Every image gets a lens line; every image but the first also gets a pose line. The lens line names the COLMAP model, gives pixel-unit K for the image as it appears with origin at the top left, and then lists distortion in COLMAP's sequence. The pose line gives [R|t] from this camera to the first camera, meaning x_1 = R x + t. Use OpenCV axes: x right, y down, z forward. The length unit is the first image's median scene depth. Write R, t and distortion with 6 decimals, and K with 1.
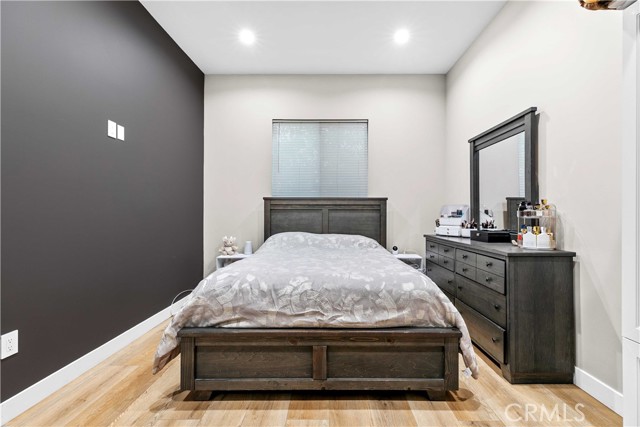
lens RADIAL K [[290.1, 0, 320.0], [0, 290.1, 213.5], [0, 0, 1]] dist [0.000832, -0.000064]
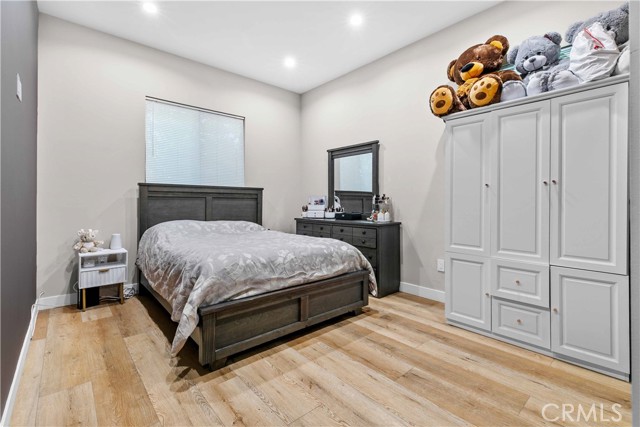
lens RADIAL K [[294.4, 0, 321.5], [0, 294.4, 205.1], [0, 0, 1]] dist [-0.000319, -0.000100]
pose [[0.743217, -0.003601, 0.669041, -0.838853], [-0.003889, 0.999945, 0.009702, 0.004221], [-0.669039, -0.009813, 0.743162, -0.093228]]
